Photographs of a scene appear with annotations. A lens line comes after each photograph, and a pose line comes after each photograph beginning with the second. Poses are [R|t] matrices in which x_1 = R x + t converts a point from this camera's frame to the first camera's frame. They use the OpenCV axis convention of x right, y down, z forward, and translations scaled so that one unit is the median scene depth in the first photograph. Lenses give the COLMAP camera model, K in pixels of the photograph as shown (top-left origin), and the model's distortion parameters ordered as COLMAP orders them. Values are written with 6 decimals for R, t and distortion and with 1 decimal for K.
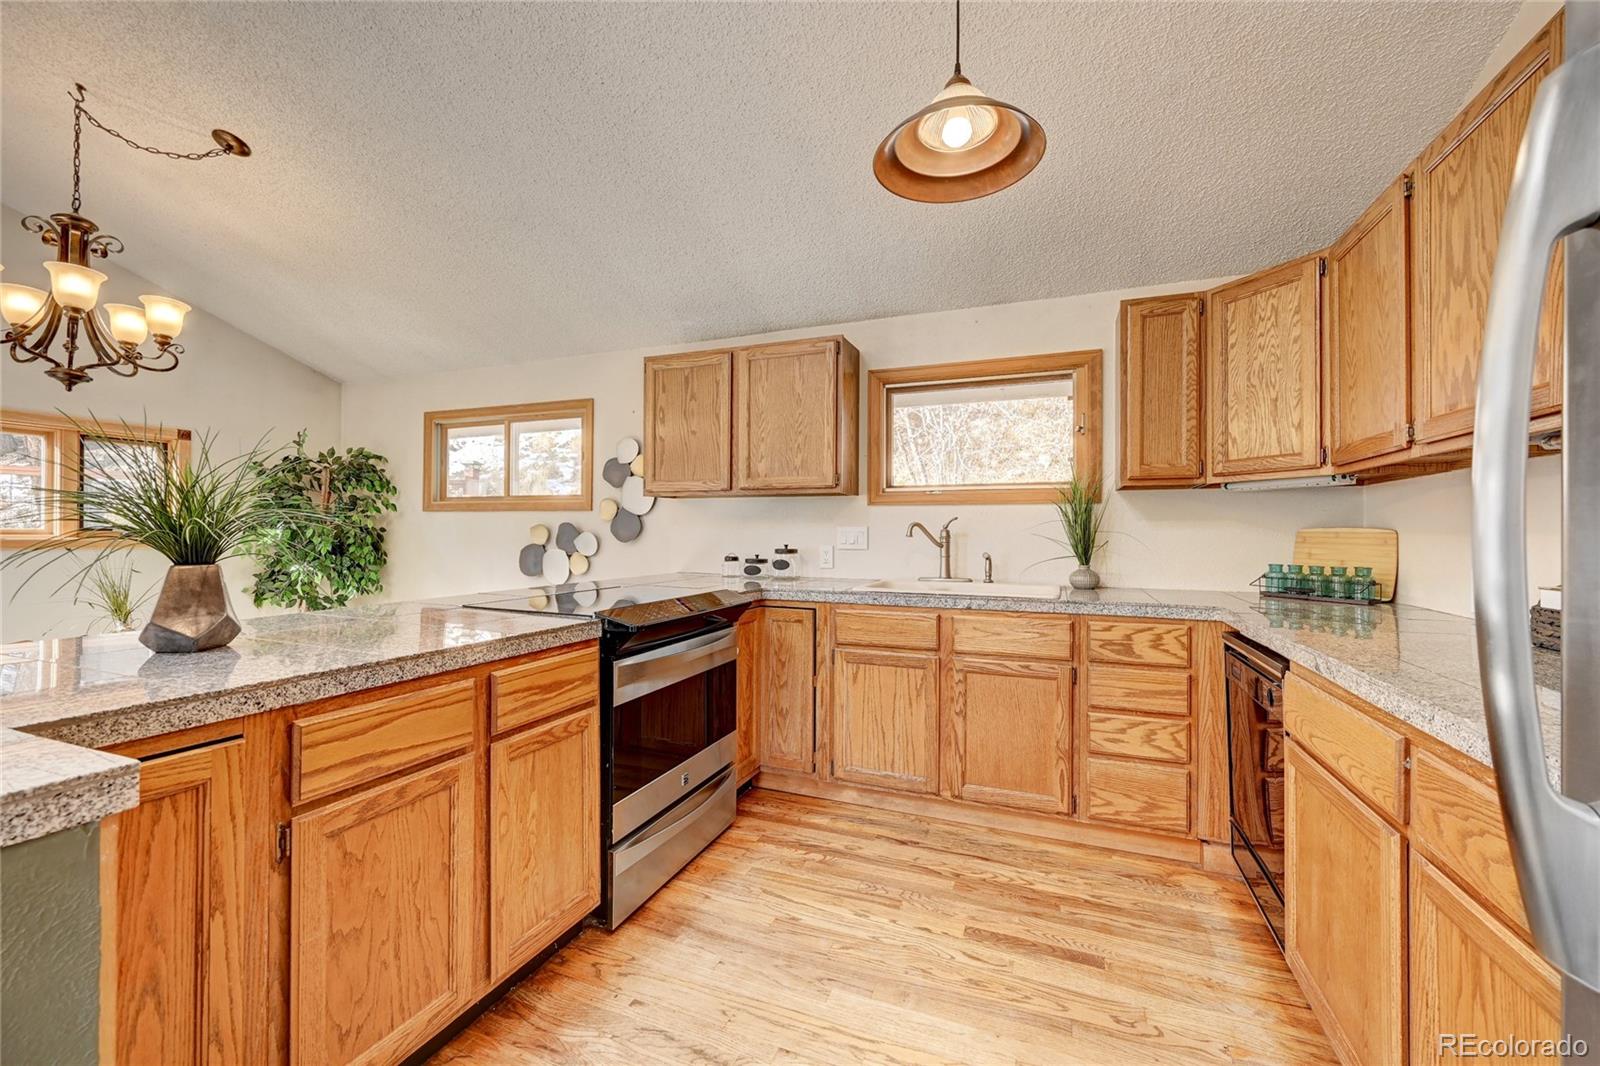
lens RADIAL K [[638.9, 0, 811.3], [0, 638.9, 529.9], [0, 0, 1]] dist [0.001053, -0.000478]
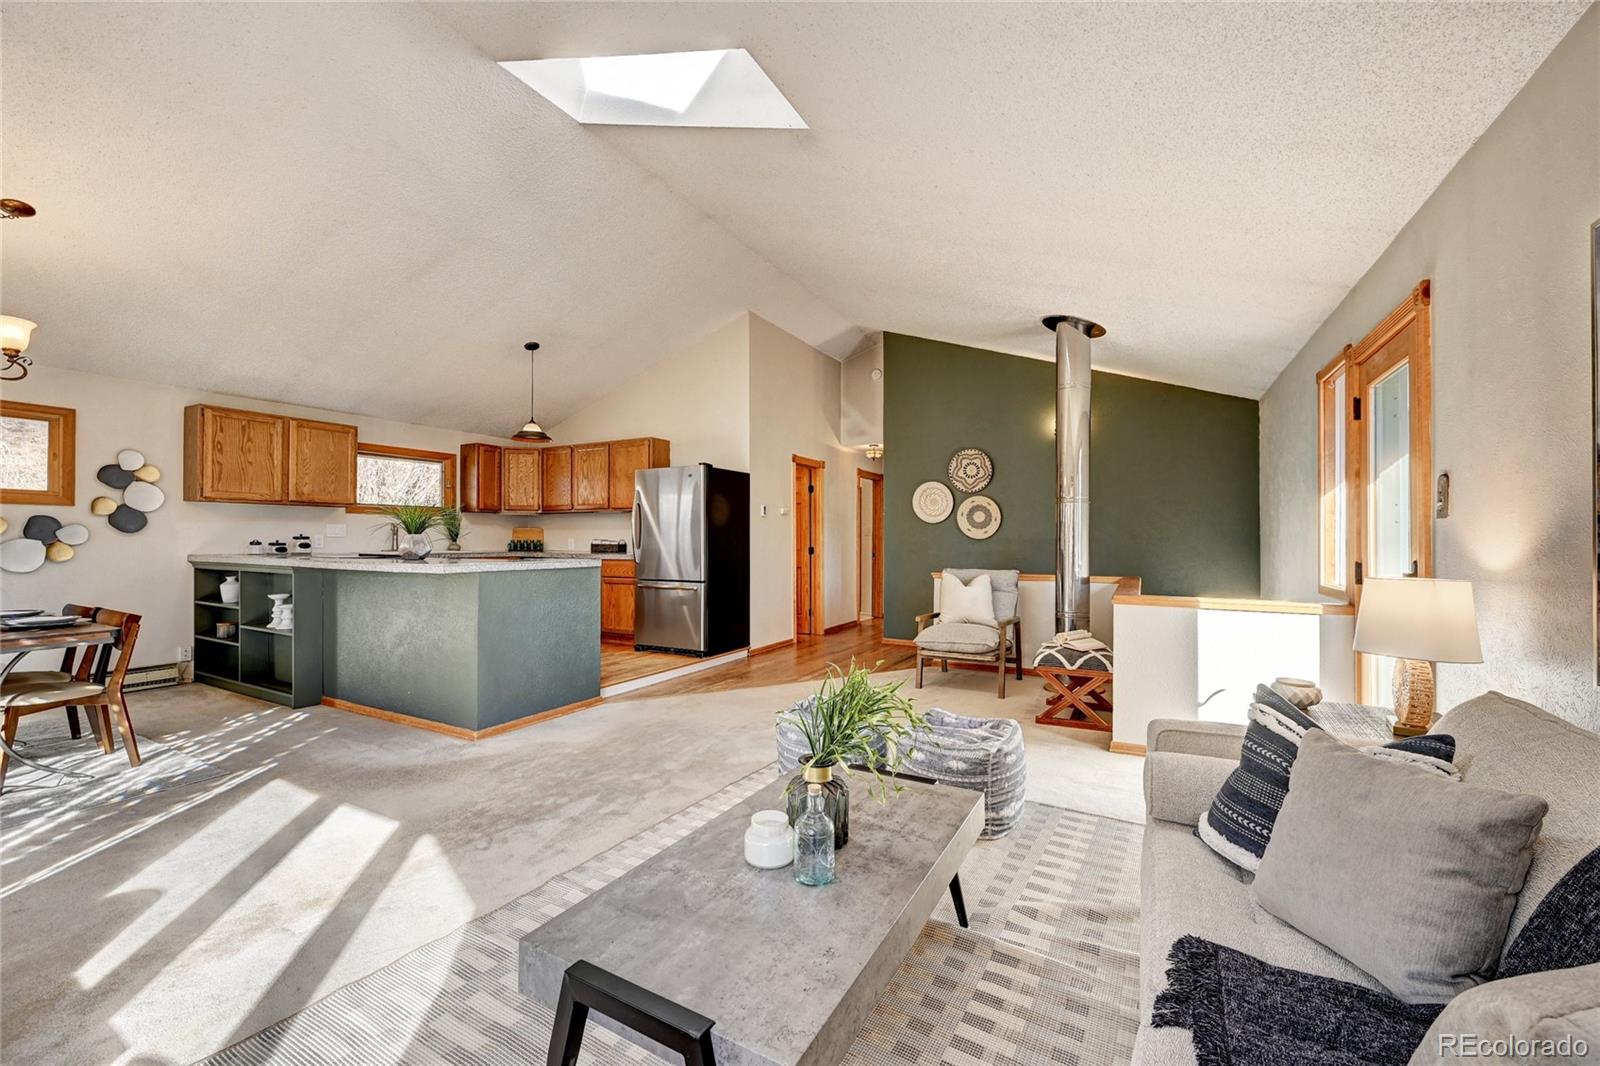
lens RADIAL K [[638.9, 0, 804.7], [0, 638.9, 536.8], [0, 0, 1]] dist [0.001053, -0.000478]
pose [[0.127529, -0.000215, 0.991835, -1.471677], [-0.004611, 0.999989, 0.000810, 0.021211], [-0.991824, -0.004677, 0.127527, -0.520606]]
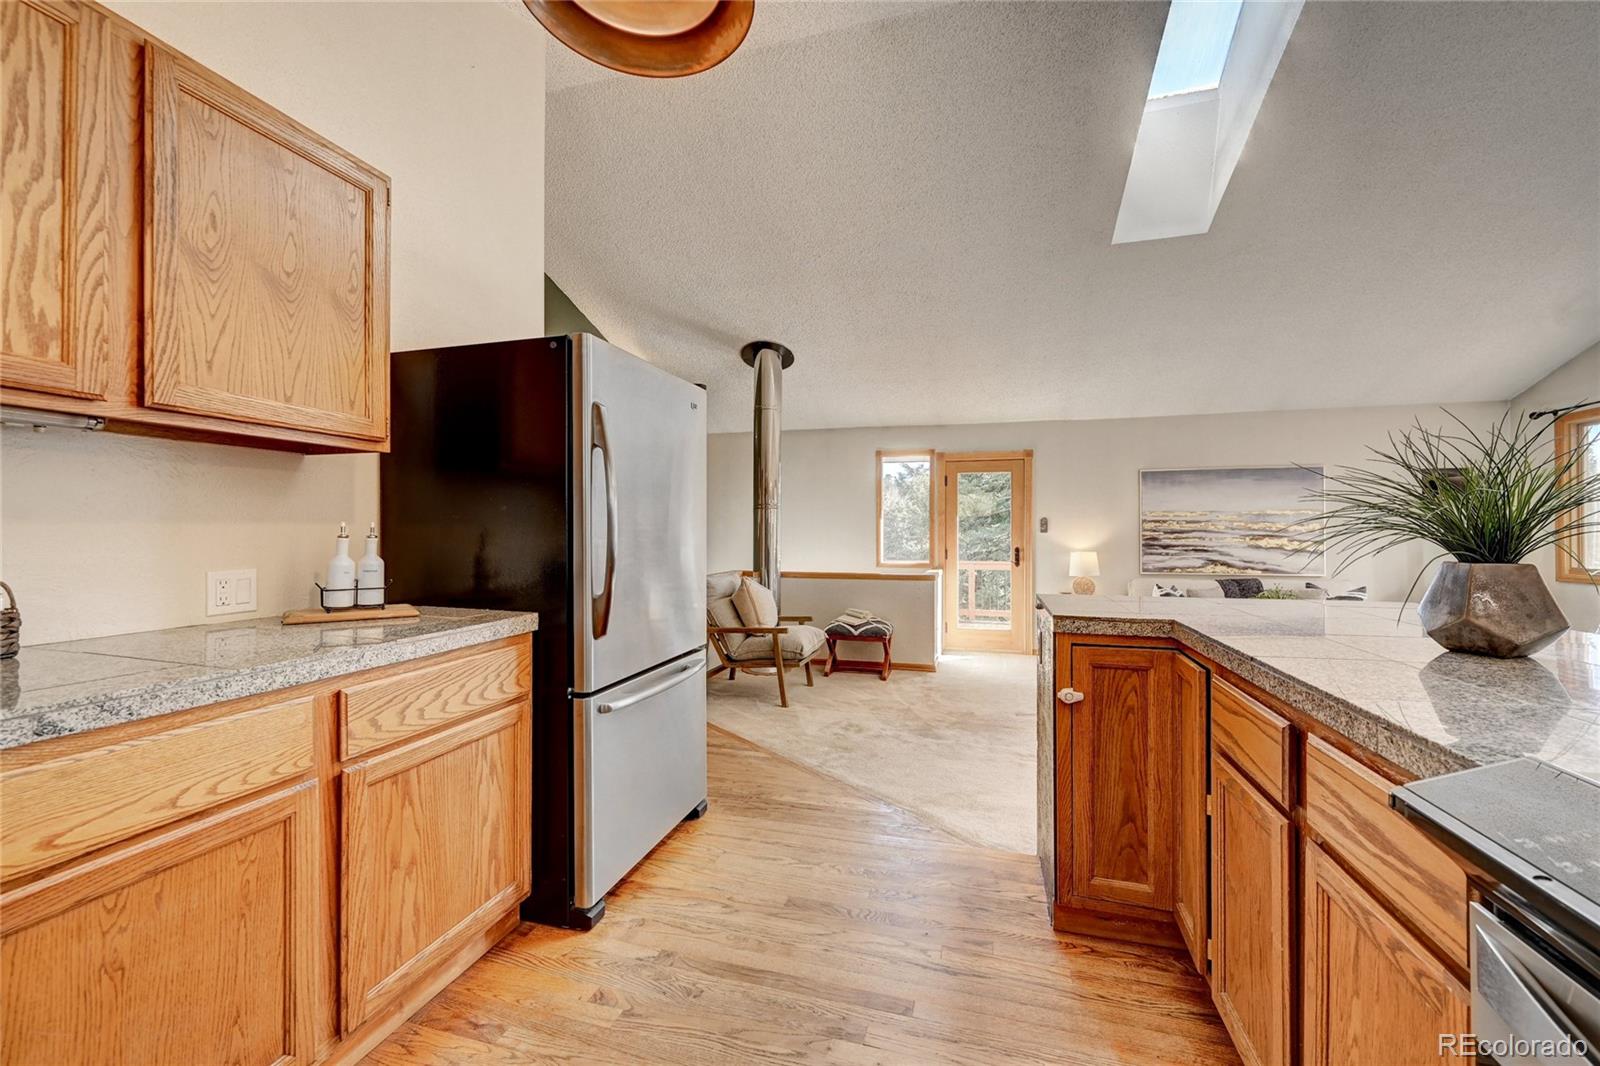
lens RADIAL K [[638.9, 0, 799.8], [0, 638.9, 531.2], [0, 0, 1]] dist [0.001053, -0.000478]
pose [[-0.994524, -0.006769, -0.104291, 0.079017], [-0.006244, 0.999966, -0.005351, 0.010822], [0.104323, -0.004670, -0.994532, 0.697928]]
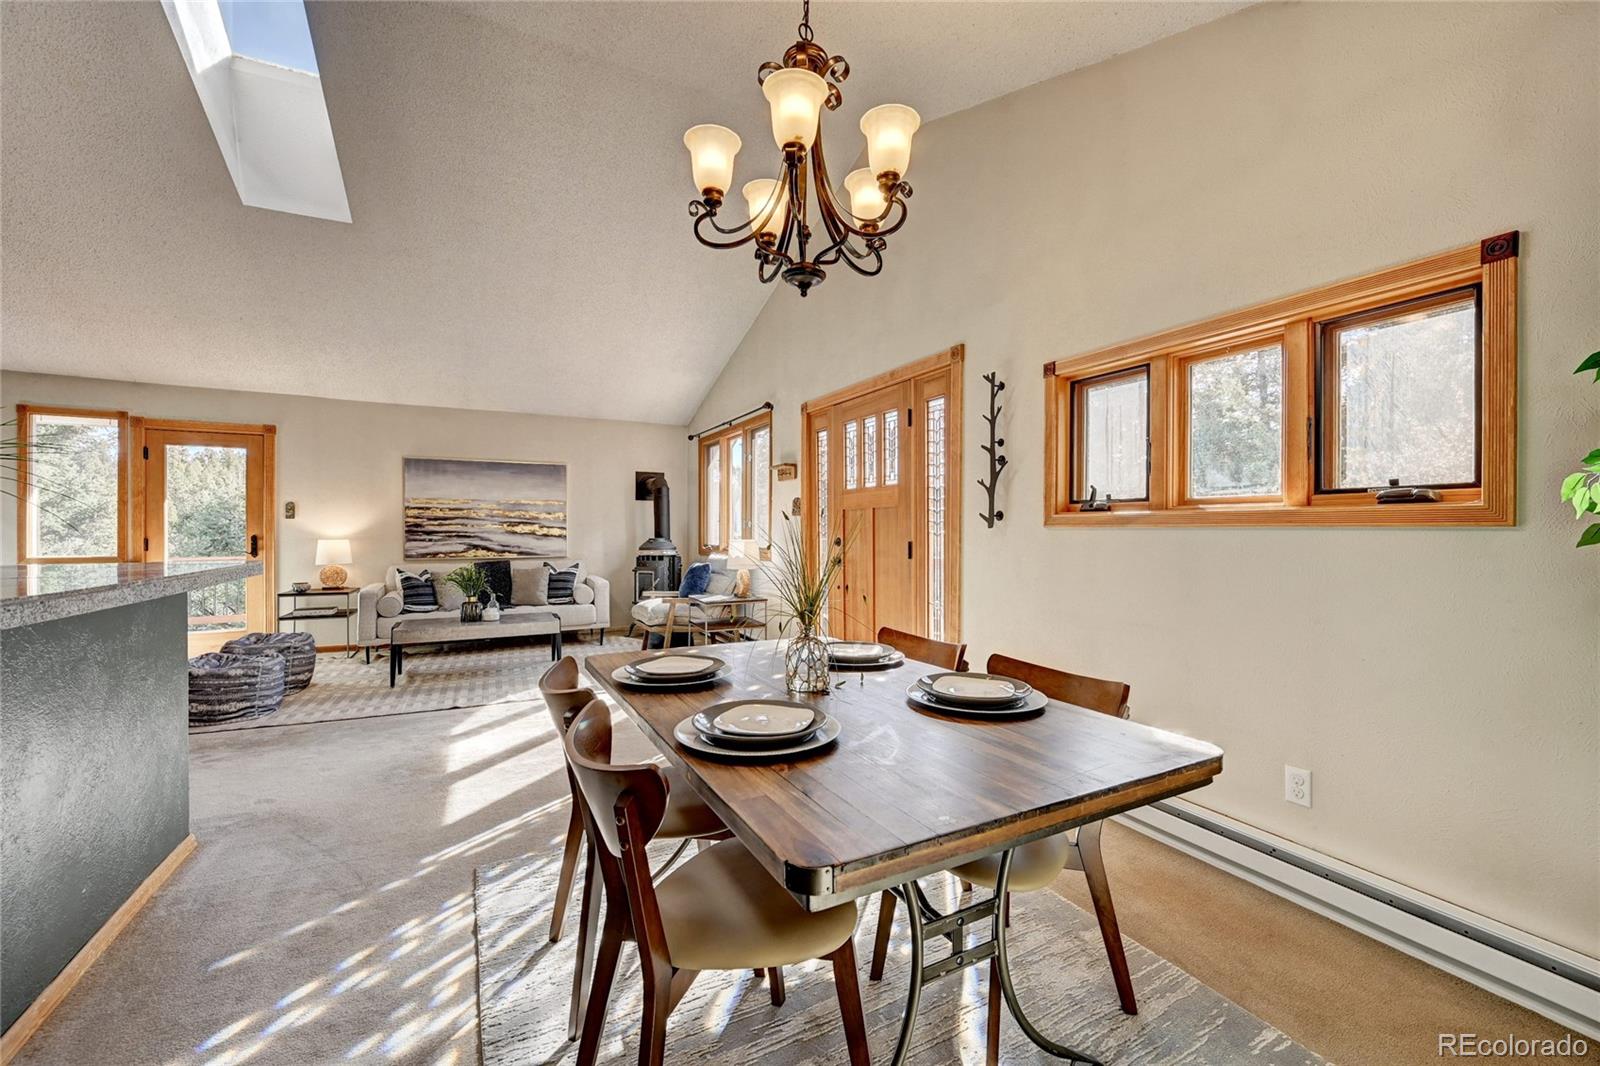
lens RADIAL K [[638.9, 0, 800.9], [0, 638.9, 529.0], [0, 0, 1]] dist [0.001053, -0.000478]
pose [[-0.654739, -0.006207, -0.755830, -0.418688], [-0.001368, 0.999974, -0.007026, 0.037108], [0.755854, -0.003566, -0.654730, 1.032858]]
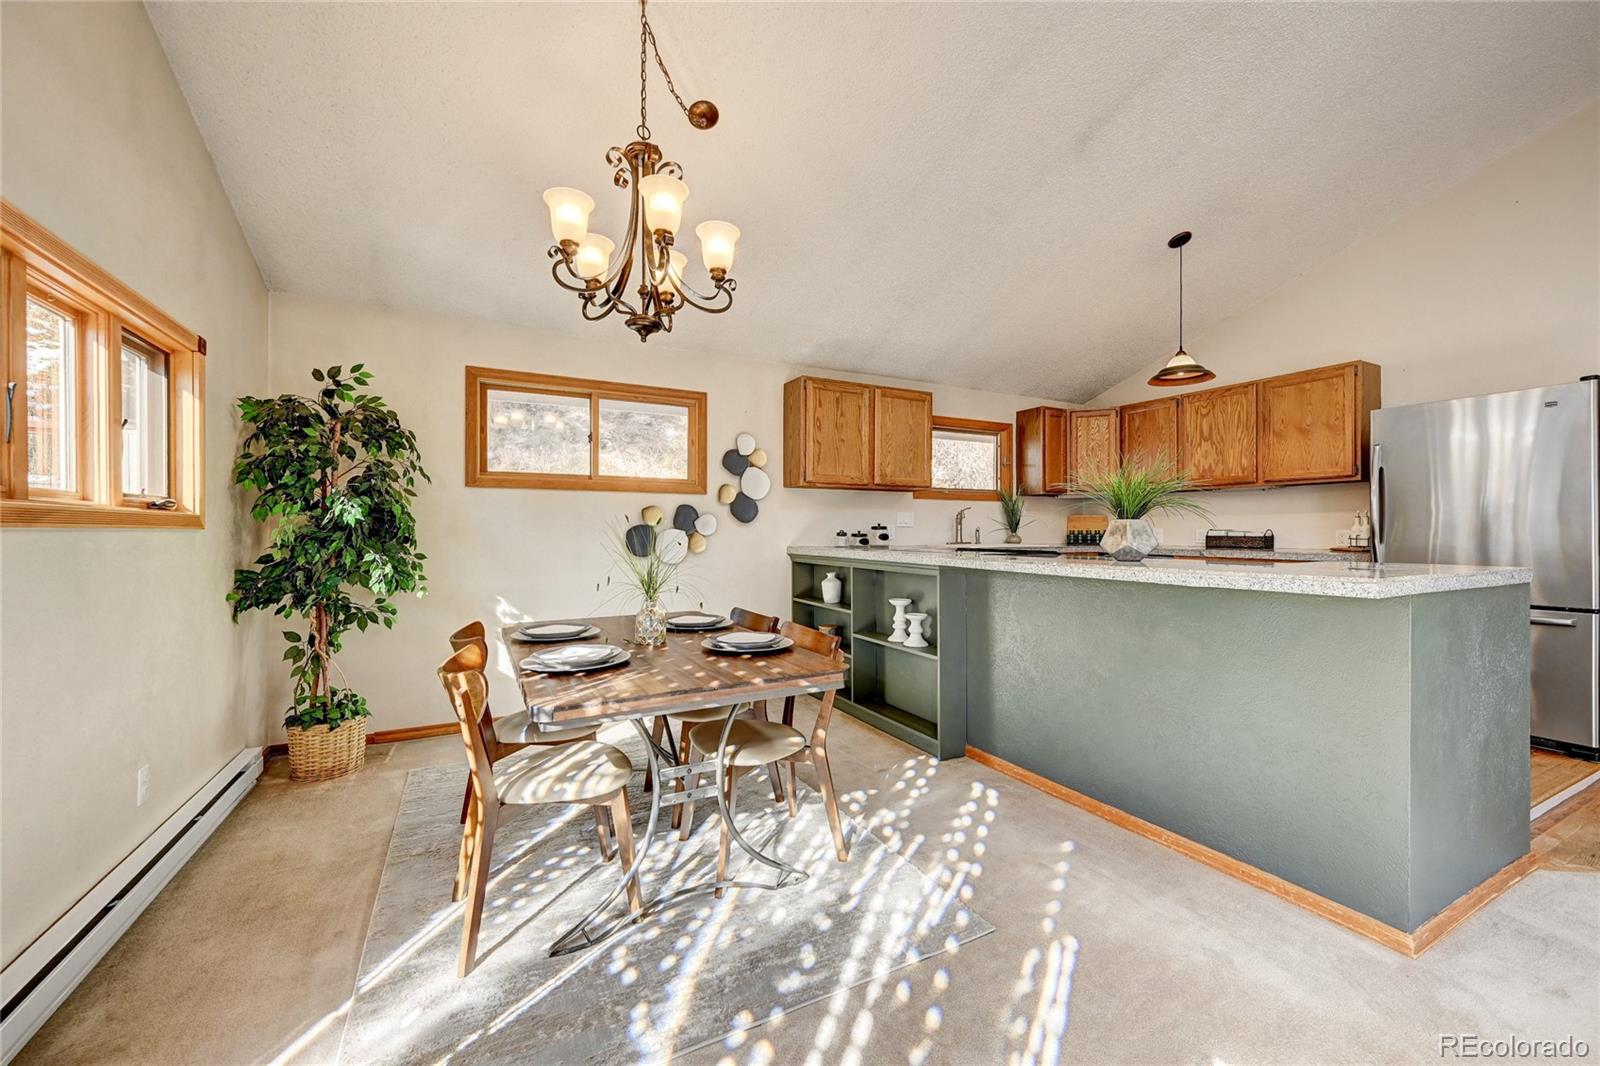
lens RADIAL K [[638.9, 0, 805.6], [0, 638.9, 529.0], [0, 0, 1]] dist [0.001053, -0.000478]
pose [[0.653866, -0.001438, 0.756609, -1.181498], [0.000374, 0.999999, 0.001577, 0.031095], [-0.756611, -0.000748, 0.653865, 0.162356]]
